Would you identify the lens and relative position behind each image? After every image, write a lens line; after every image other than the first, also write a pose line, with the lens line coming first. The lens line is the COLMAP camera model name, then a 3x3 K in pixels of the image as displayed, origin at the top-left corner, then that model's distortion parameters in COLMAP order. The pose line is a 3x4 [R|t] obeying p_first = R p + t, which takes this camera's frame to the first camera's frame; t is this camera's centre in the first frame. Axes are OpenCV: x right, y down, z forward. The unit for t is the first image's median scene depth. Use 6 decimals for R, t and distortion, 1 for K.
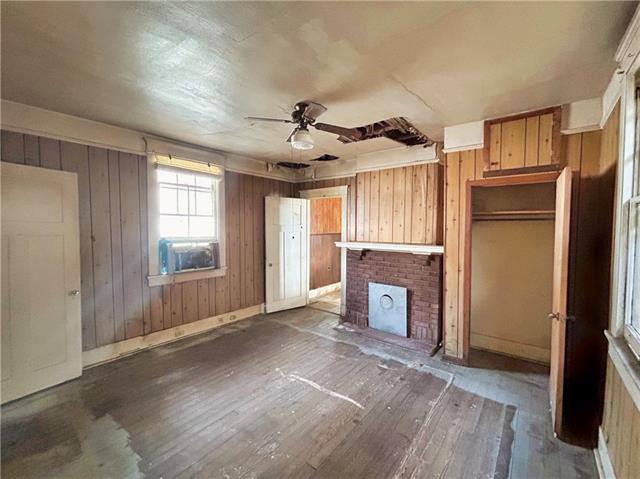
lens RADIAL K [[275.1, 0, 317.4], [0, 275.1, 239.2], [0, 0, 1]] dist [0.000580, 0.000091]
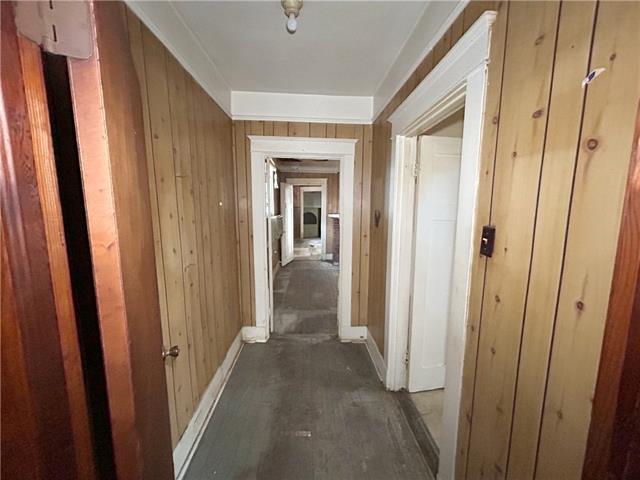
lens RADIAL K [[259.3, 0, 318.9], [0, 259.3, 240.1], [0, 0, 1]] dist [0.000459, 0.000331]
pose [[0.759852, -0.094309, 0.643219, -1.169129], [0.030163, 0.993470, 0.110031, -0.009814], [-0.649396, -0.064207, 0.757735, -0.158051]]
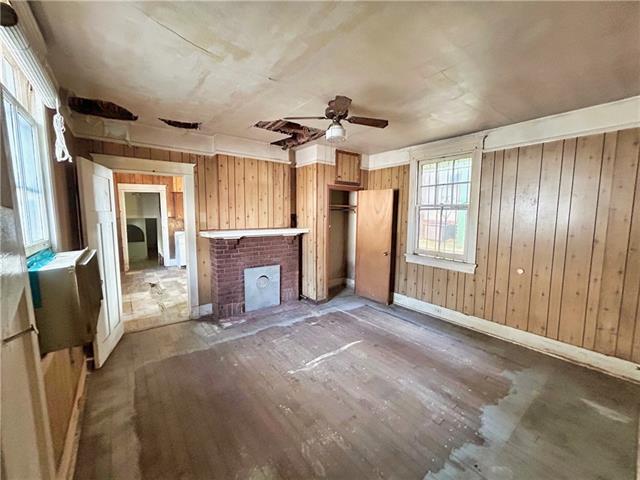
lens RADIAL K [[259.3, 0, 318.9], [0, 259.3, 240.1], [0, 0, 1]] dist [0.000459, 0.000331]
pose [[0.243190, -0.105326, 0.964243, -0.738364], [0.039501, 0.994338, 0.098651, -0.037165], [-0.969174, 0.014098, 0.245973, 0.562850]]
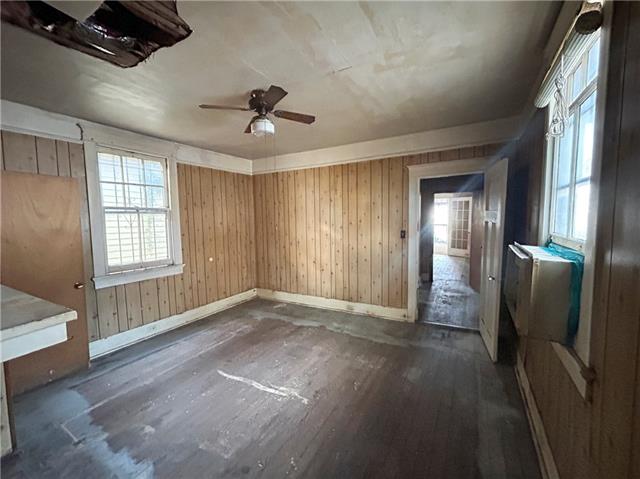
lens RADIAL K [[275.1, 0, 317.4], [0, 275.1, 239.2], [0, 0, 1]] dist [0.000580, 0.000091]
pose [[-0.989484, 0.023753, -0.142682, -0.064748], [0.006448, 0.992687, 0.120543, -0.058197], [0.144502, 0.118355, -0.982401, 1.388569]]
